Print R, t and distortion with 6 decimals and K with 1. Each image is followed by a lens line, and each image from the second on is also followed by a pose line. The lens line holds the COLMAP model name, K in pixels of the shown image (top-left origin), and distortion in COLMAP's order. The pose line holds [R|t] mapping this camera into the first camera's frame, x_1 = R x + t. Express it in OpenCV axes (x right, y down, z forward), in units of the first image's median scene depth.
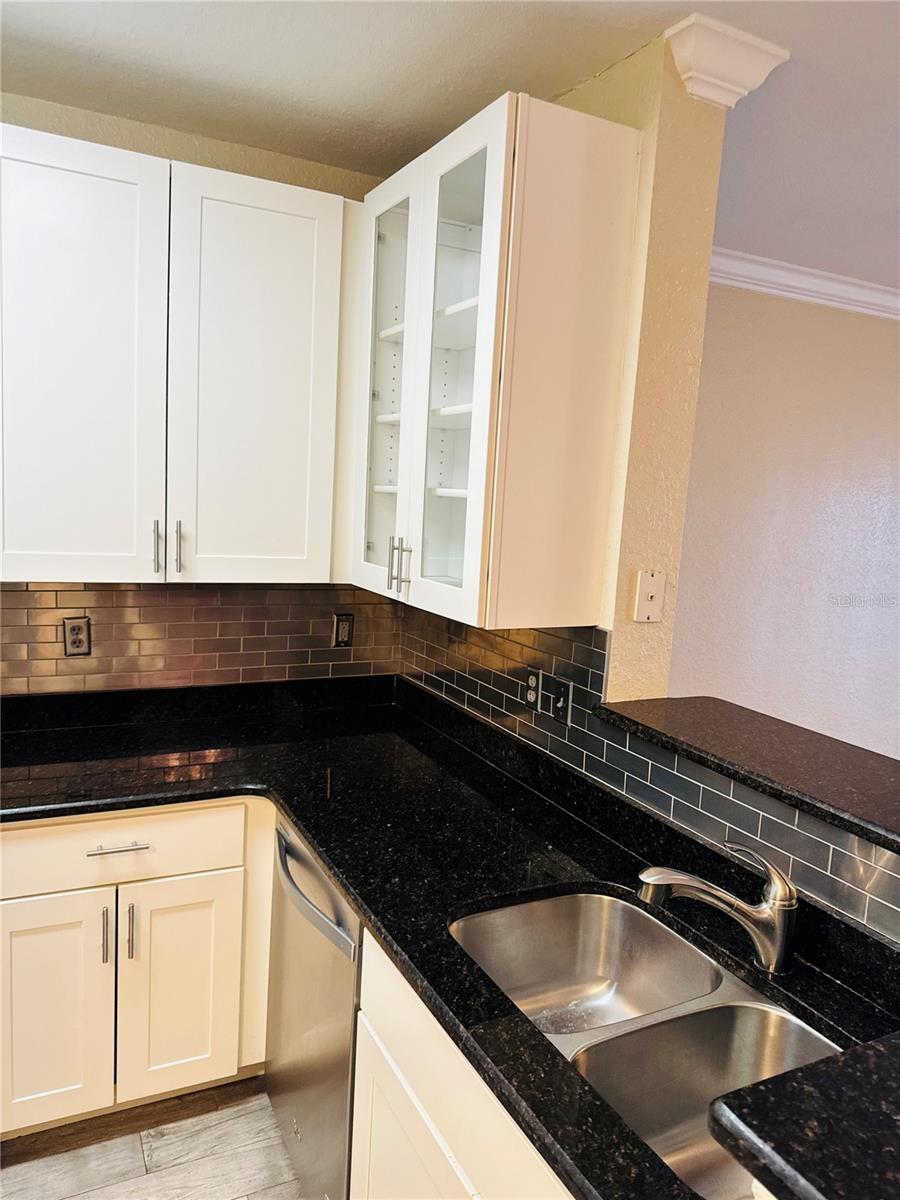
lens RADIAL K [[844.7, 0, 454.6], [0, 844.7, 605.6], [0, 0, 1]] dist [0.061526, -0.081790]
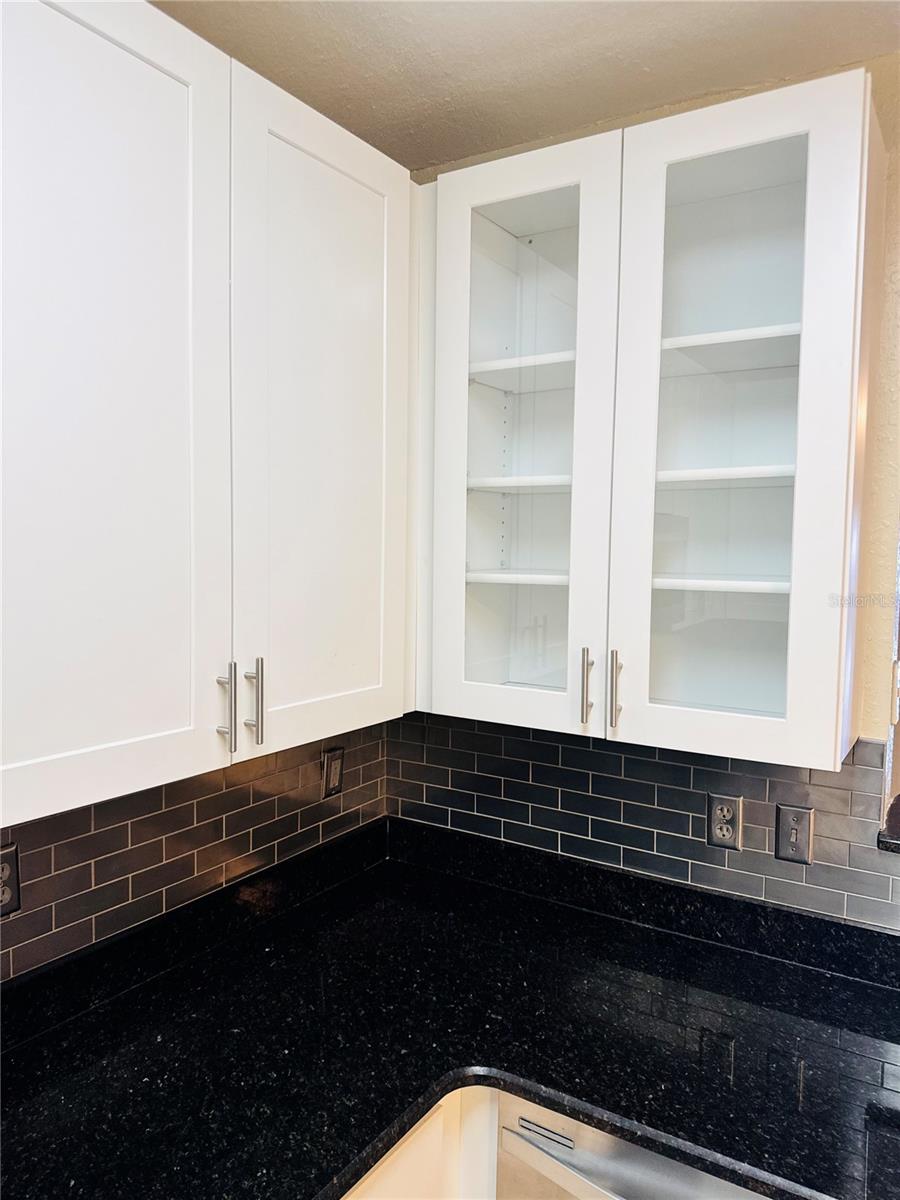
lens RADIAL K [[844.7, 0, 450.4], [0, 844.7, 594.6], [0, 0, 1]] dist [0.061526, -0.081790]
pose [[0.867001, -0.074638, 0.492685, -0.442582], [0.102488, 0.994290, -0.029726, -0.100794], [-0.487653, 0.076267, 0.869700, 0.366732]]
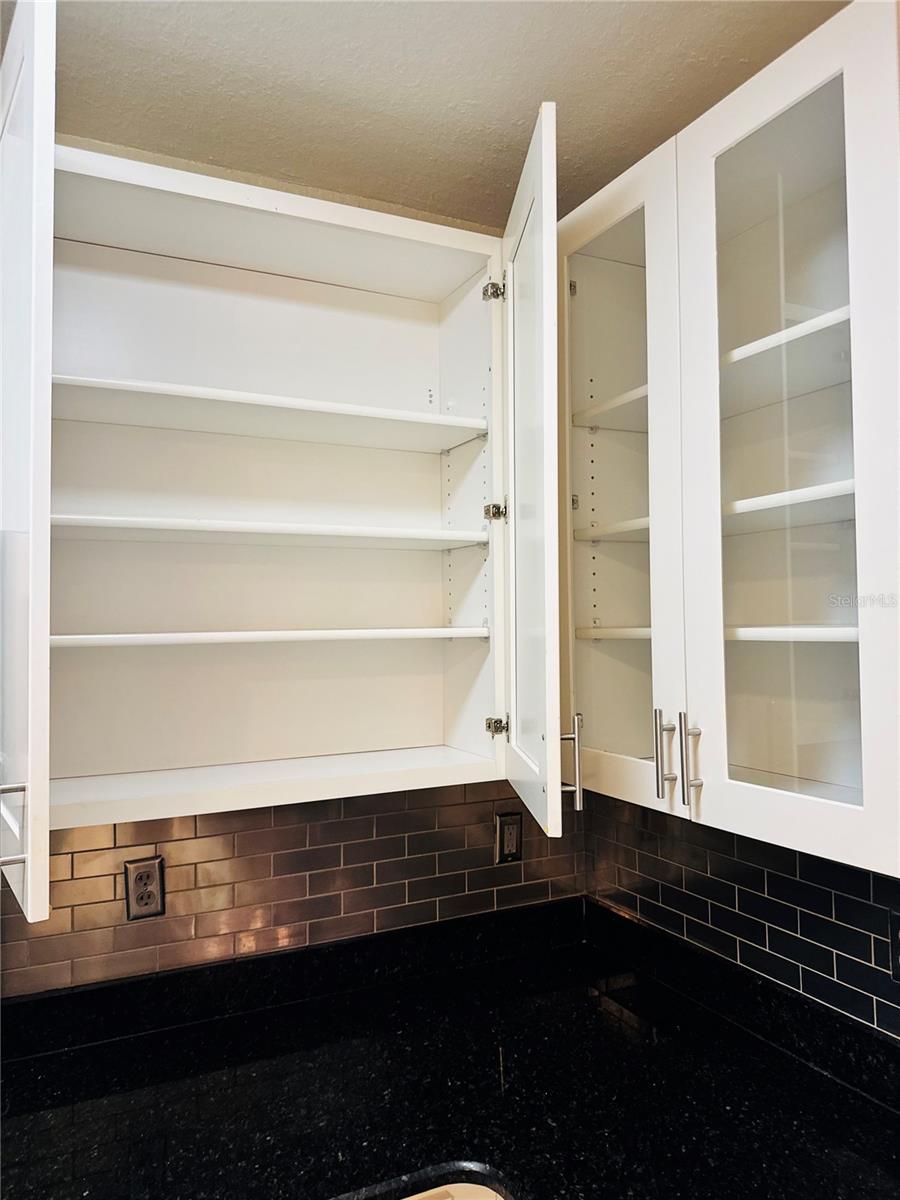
lens RADIAL K [[844.7, 0, 443.4], [0, 844.7, 596.7], [0, 0, 1]] dist [0.061526, -0.081790]
pose [[0.997124, -0.072743, -0.021253, -0.179555], [0.068133, 0.983275, -0.168904, -0.059532], [0.033184, 0.166970, 0.985403, 0.311828]]
